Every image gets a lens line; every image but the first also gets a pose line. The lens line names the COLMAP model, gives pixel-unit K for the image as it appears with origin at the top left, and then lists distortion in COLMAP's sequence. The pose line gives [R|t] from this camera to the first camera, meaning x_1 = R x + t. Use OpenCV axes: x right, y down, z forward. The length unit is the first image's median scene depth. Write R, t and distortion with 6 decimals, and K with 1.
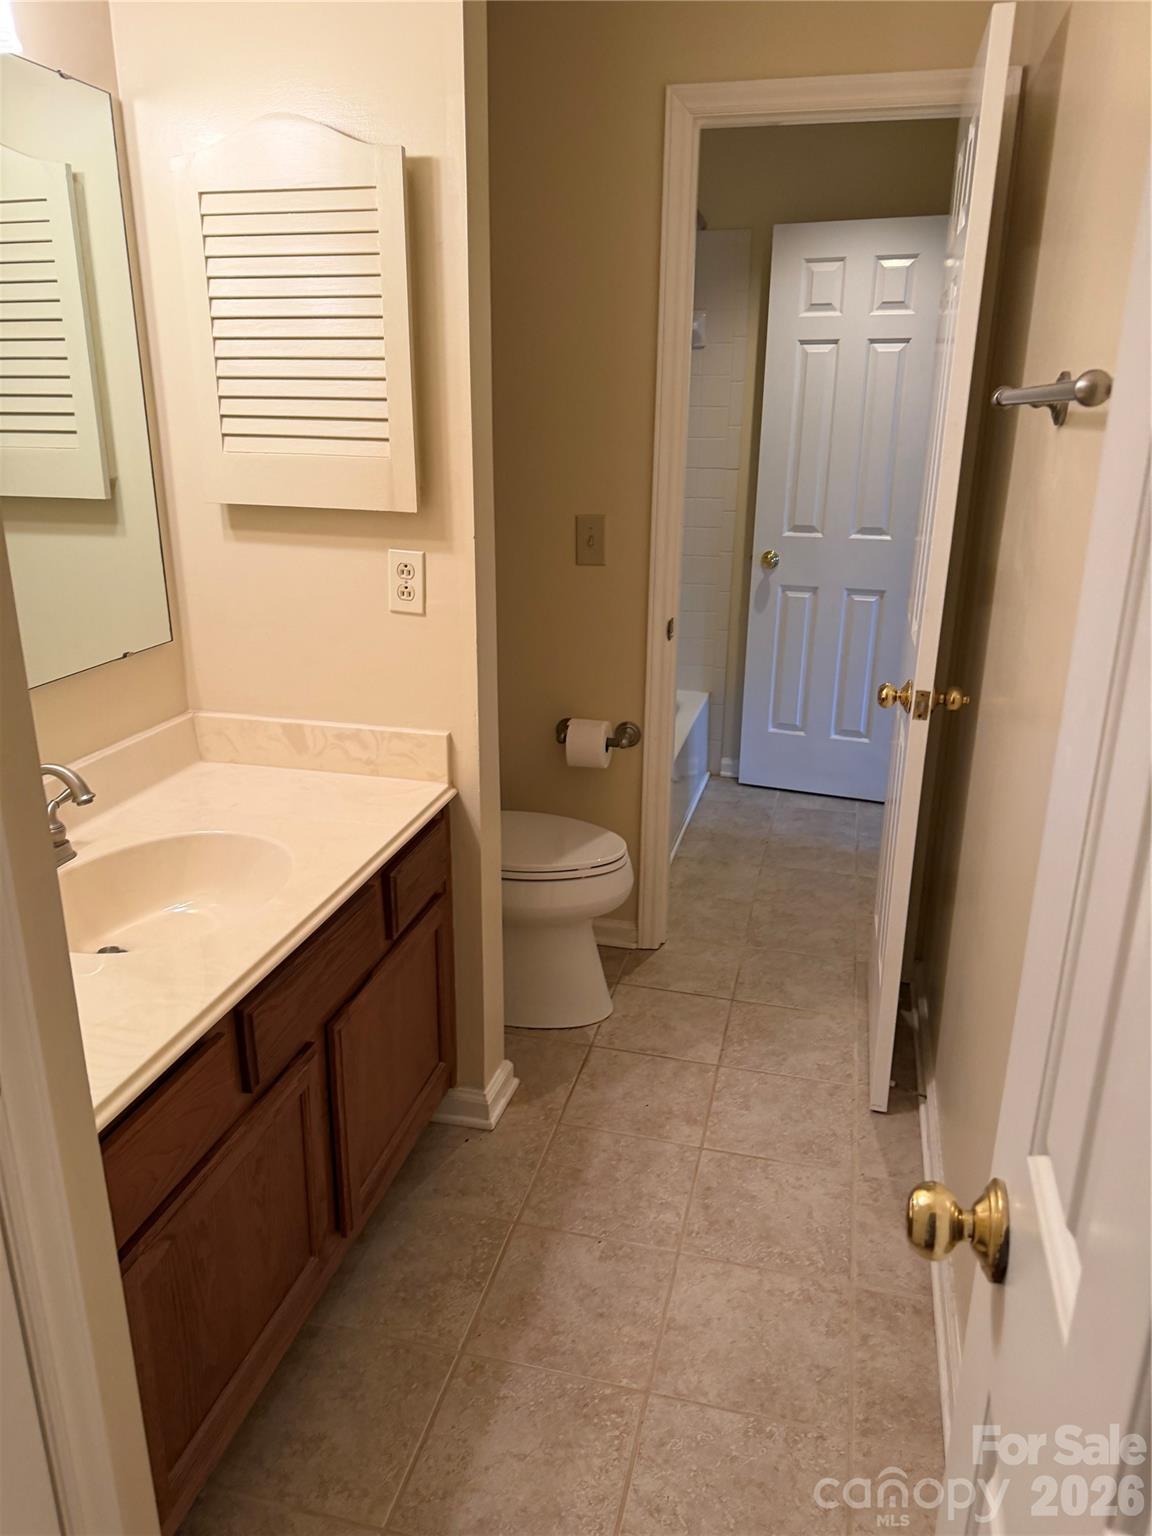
lens RADIAL K [[1094.5, 0, 576.0], [0, 1094.5, 768.0], [0, 0, 1]] dist [-0.000905, -0.009579]
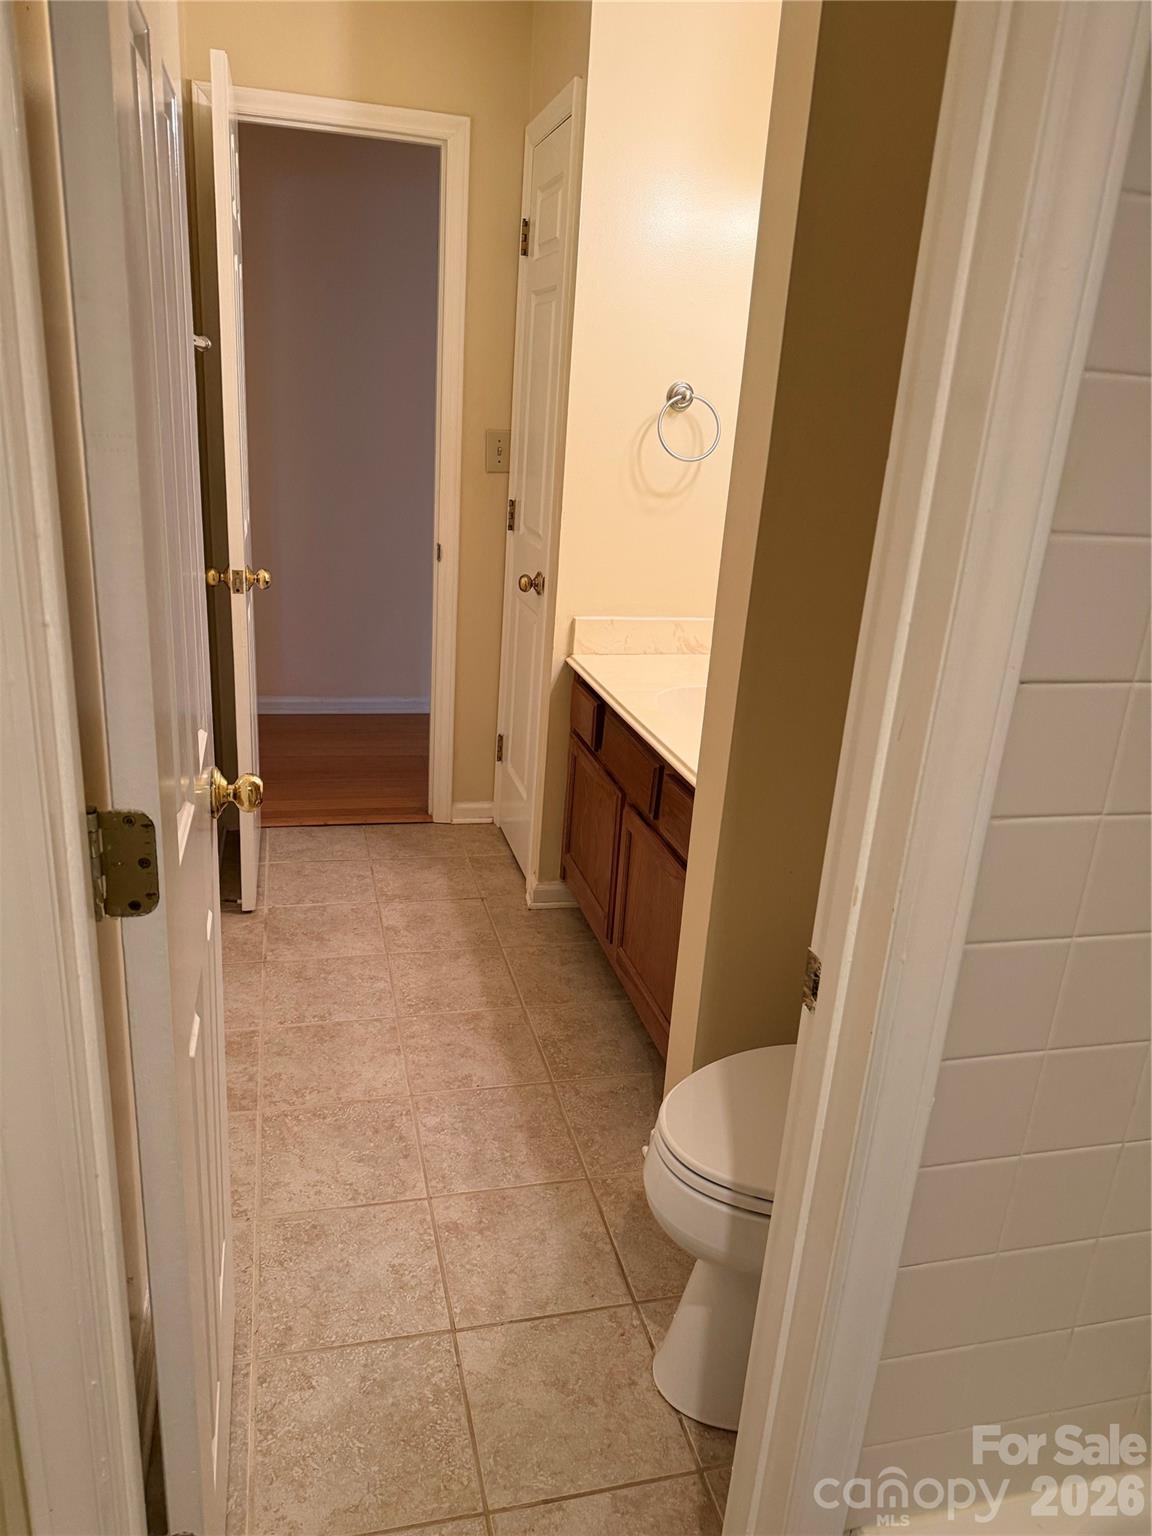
lens RADIAL K [[1075.1, 0, 563.2], [0, 1075.1, 766.3], [0, 0, 1]] dist [0.076790, -0.094490]
pose [[-0.881688, 0.097959, -0.461553, 0.427686], [-0.216170, 0.785644, 0.579685, -0.514316], [0.419401, 0.610875, -0.671517, 1.546610]]
